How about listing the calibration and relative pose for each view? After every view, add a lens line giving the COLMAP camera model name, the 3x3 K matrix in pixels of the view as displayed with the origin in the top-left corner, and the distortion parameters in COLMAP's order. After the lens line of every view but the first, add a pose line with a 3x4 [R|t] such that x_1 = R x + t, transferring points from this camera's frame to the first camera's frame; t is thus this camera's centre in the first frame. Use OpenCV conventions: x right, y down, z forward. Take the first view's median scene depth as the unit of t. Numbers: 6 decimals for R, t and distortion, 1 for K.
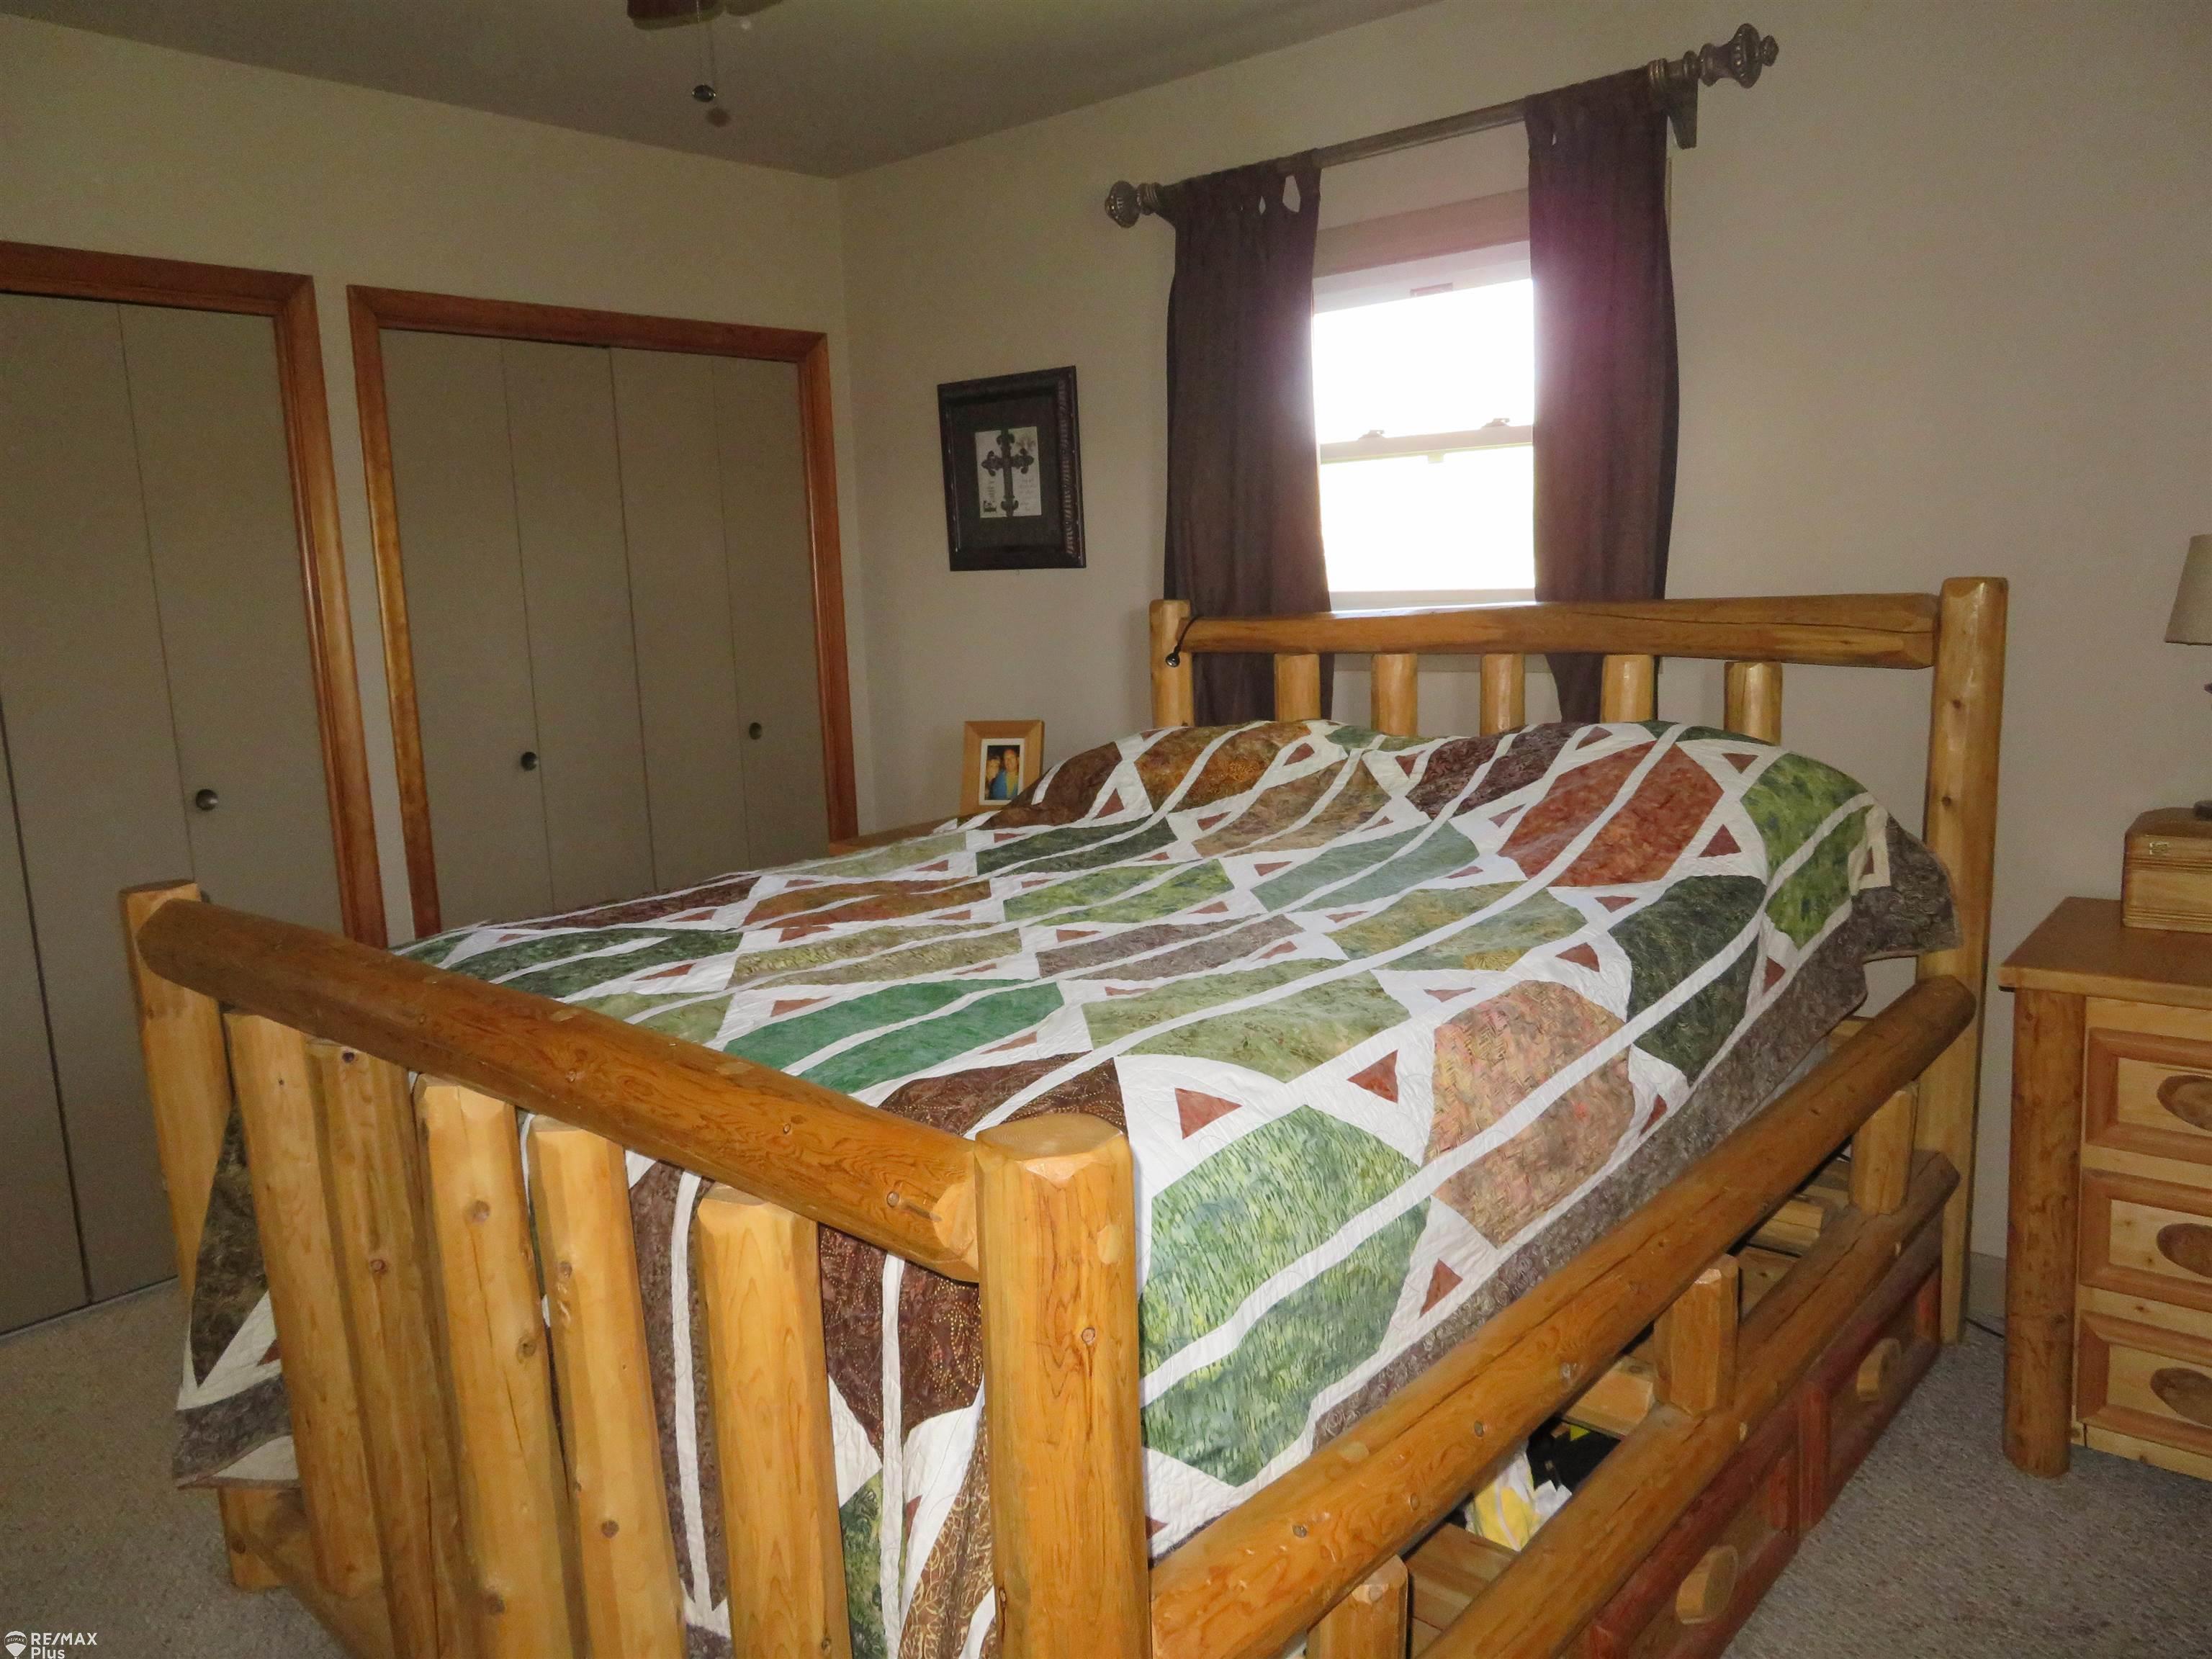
lens RADIAL K [[1579.2, 0, 1098.1], [0, 1579.2, 843.9], [0, 0, 1]] dist [0.008708, 0.003217]
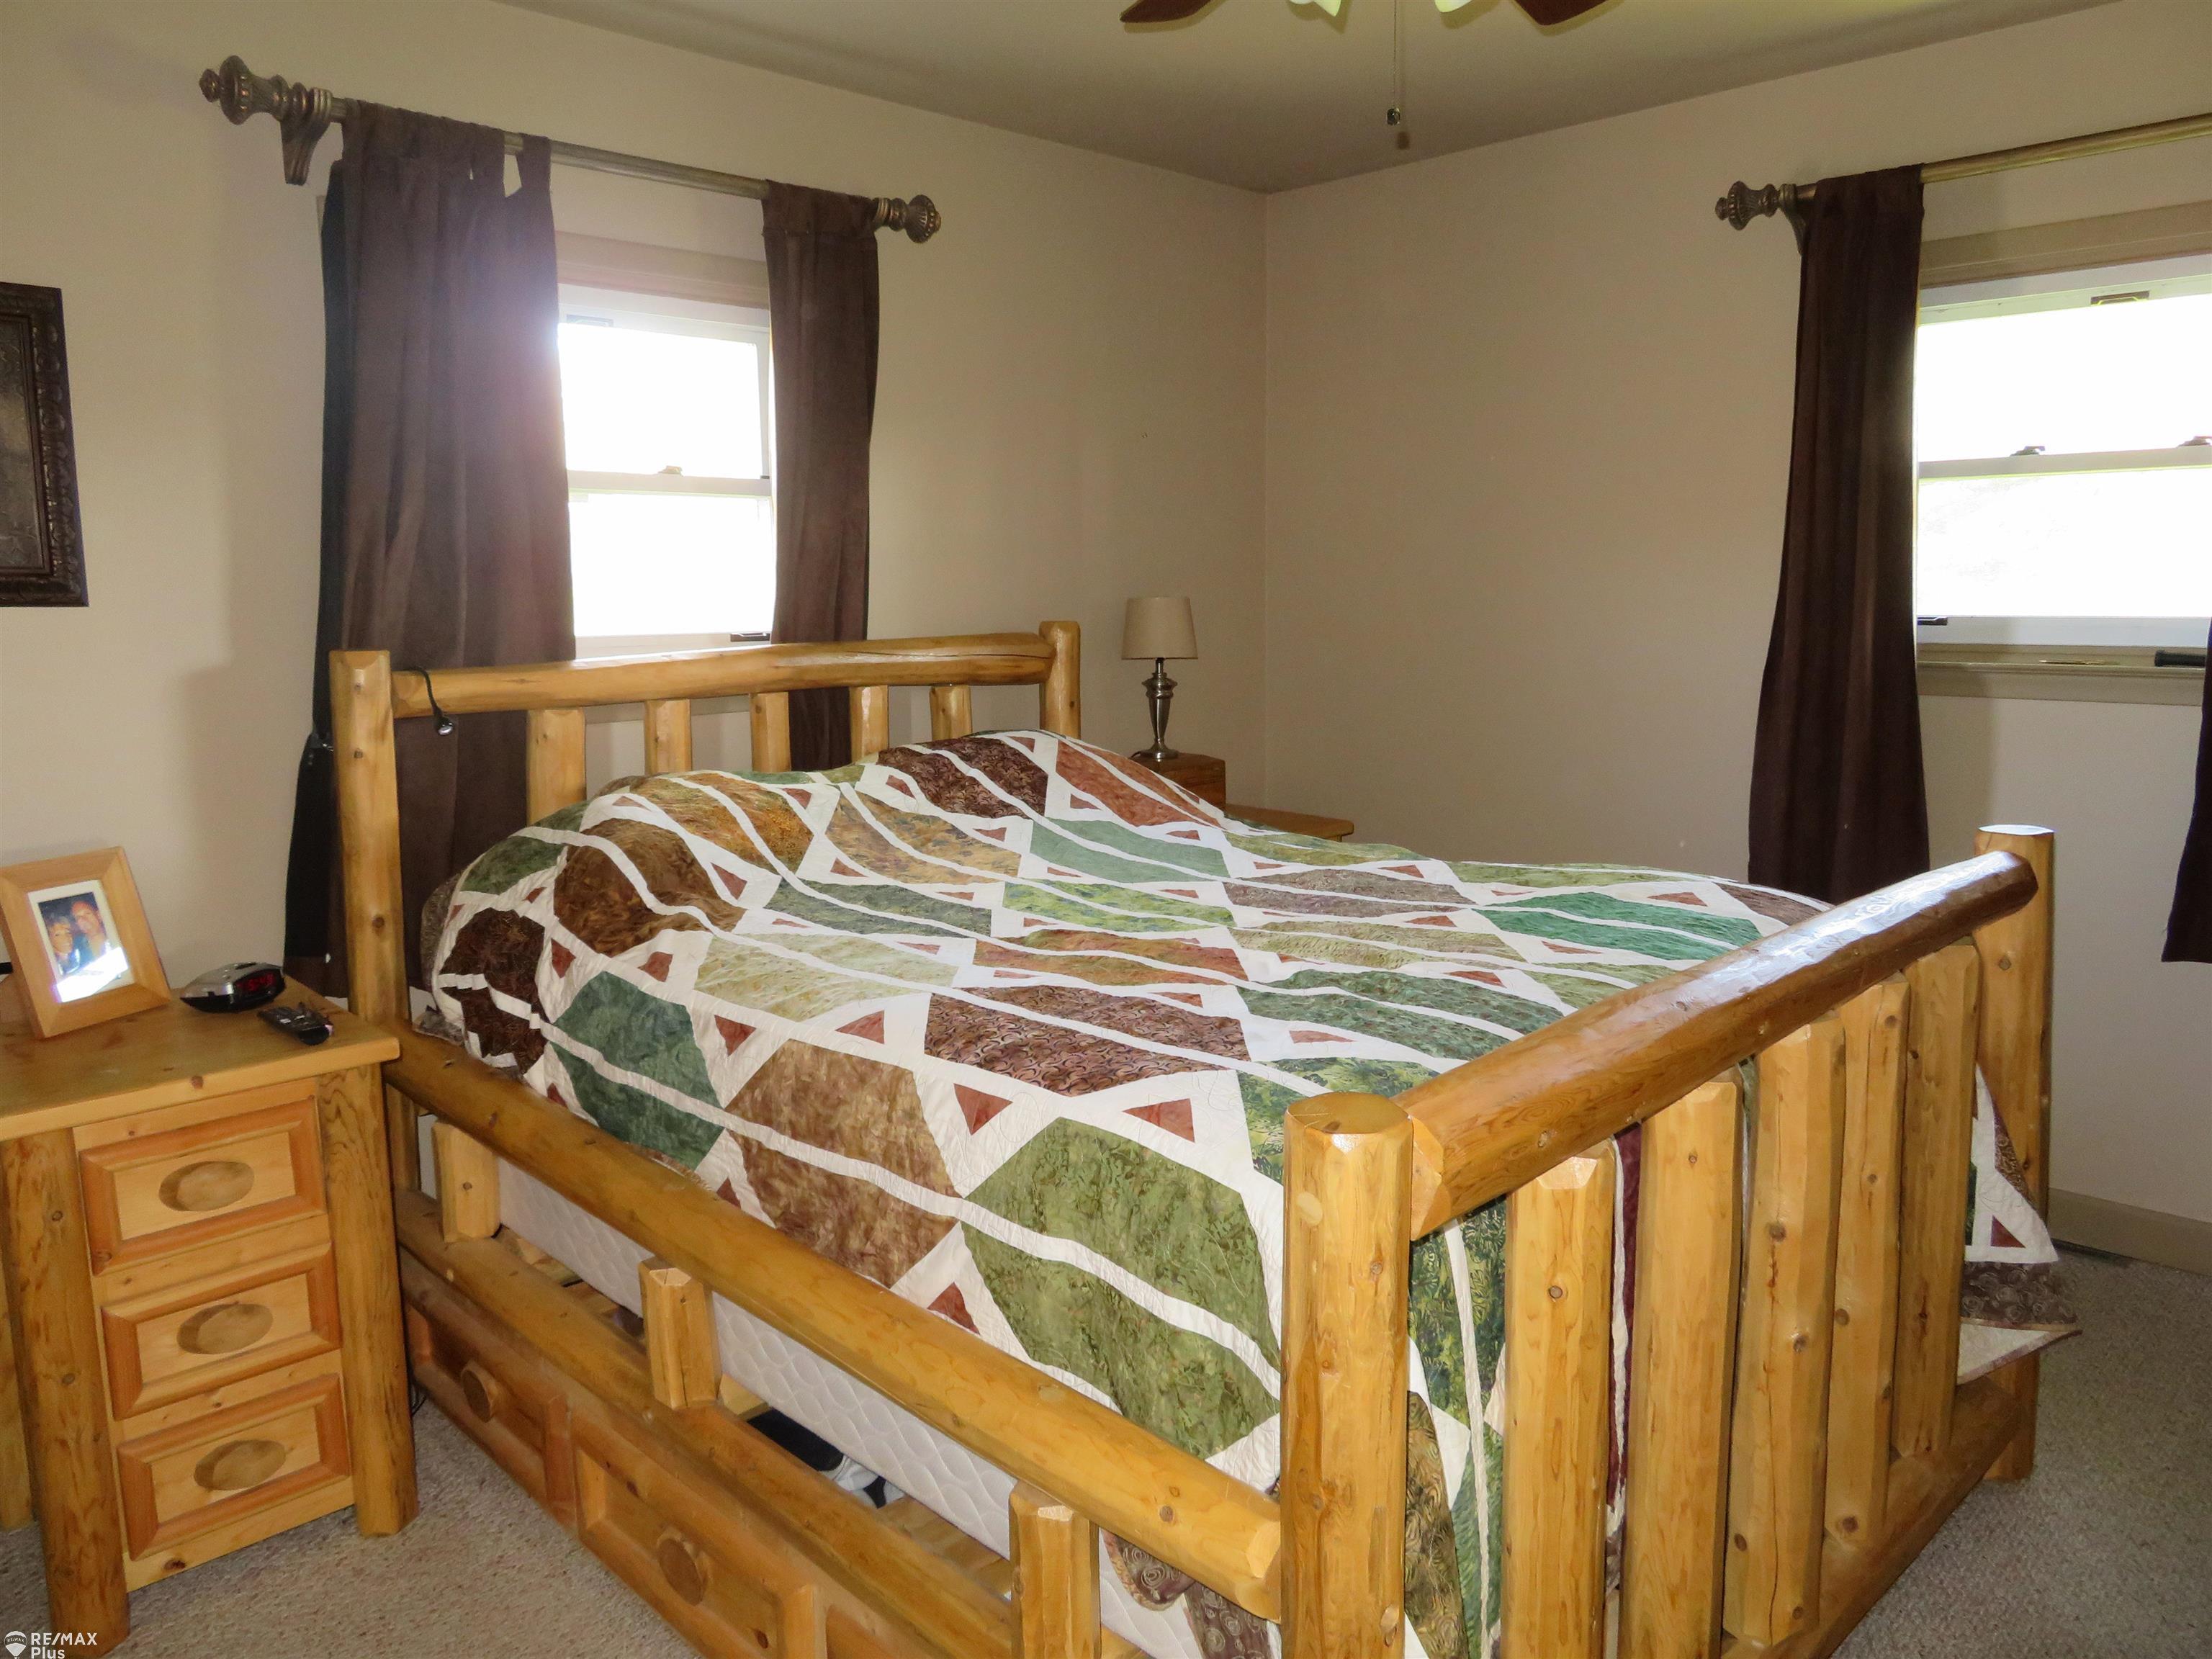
lens RADIAL K [[1579.2, 0, 1097.7], [0, 1579.2, 808.5], [0, 0, 1]] dist [0.008708, 0.003217]
pose [[0.073351, -0.106368, 0.991618, -0.747591], [0.175760, 0.980112, 0.092132, -0.098602], [-0.981696, 0.167529, 0.090588, 0.673189]]
